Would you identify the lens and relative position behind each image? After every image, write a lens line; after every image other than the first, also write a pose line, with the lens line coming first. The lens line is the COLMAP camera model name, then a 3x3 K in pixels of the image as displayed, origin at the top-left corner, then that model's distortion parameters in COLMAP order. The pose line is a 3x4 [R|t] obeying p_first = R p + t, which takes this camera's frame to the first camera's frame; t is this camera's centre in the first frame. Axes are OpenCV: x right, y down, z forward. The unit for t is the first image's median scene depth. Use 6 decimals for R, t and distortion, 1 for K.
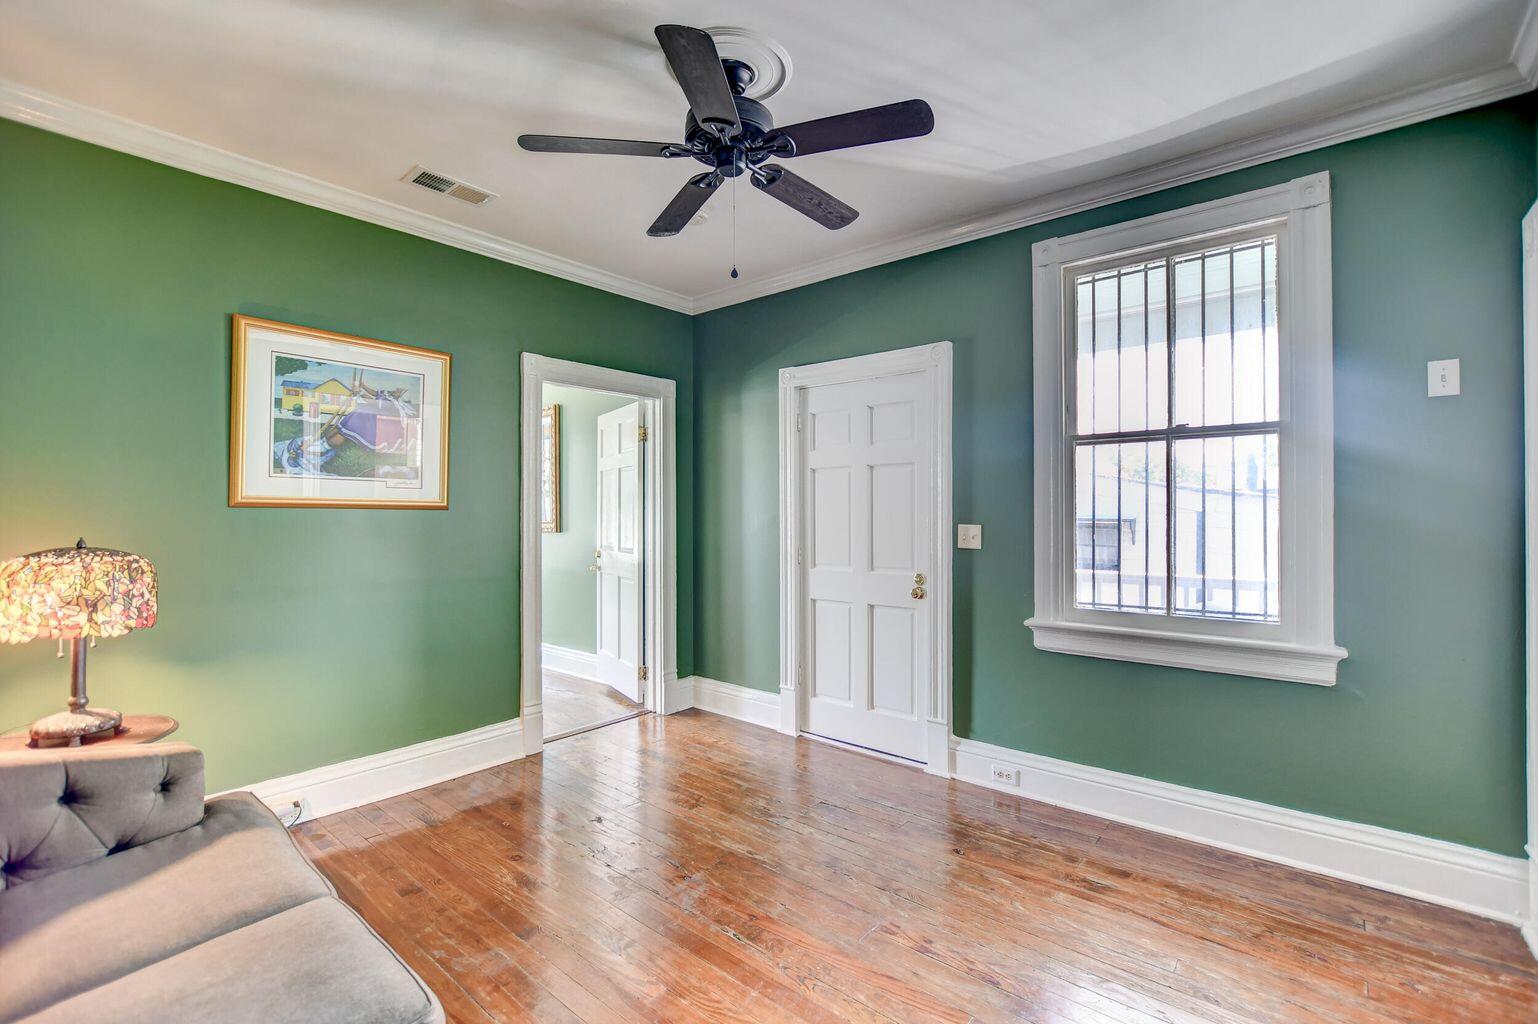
lens RADIAL K [[691.1, 0, 758.2], [0, 691.1, 508.6], [0, 0, 1]] dist [-0.014821, -0.000047]
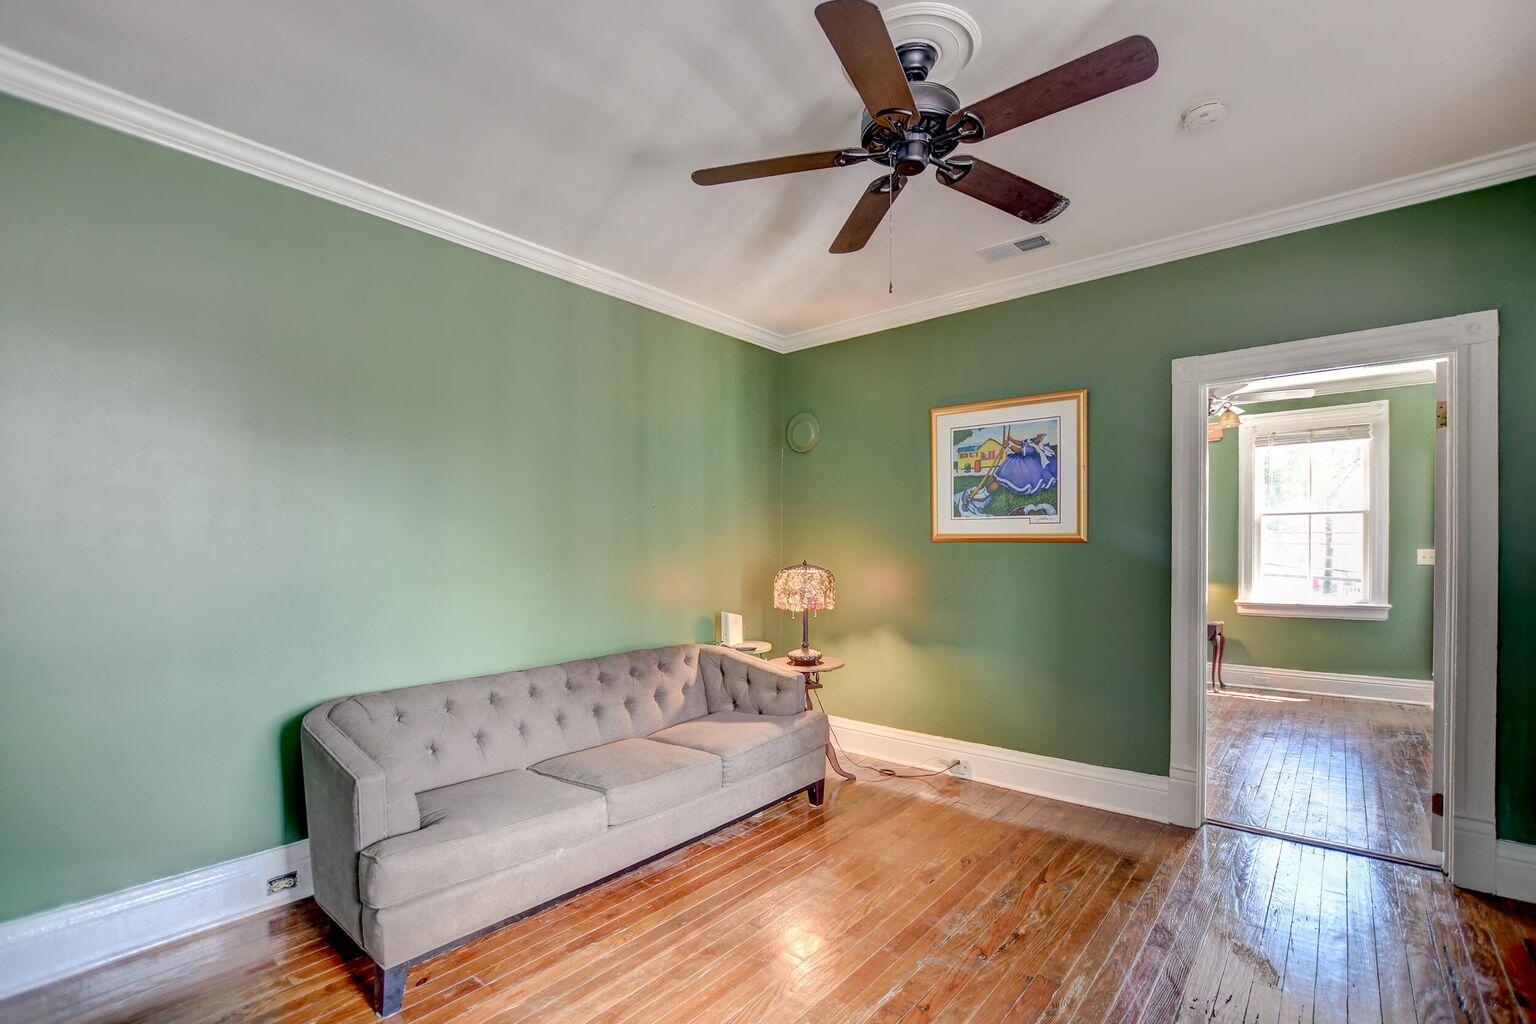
lens RADIAL K [[690.2, 0, 787.6], [0, 690.2, 554.6], [0, 0, 1]] dist [-0.014821, -0.000047]
pose [[0.029524, 0.010109, -0.999513, 0.648510], [0.009987, 0.999896, 0.010408, 0.005414], [0.999514, -0.010289, 0.029420, 0.616454]]
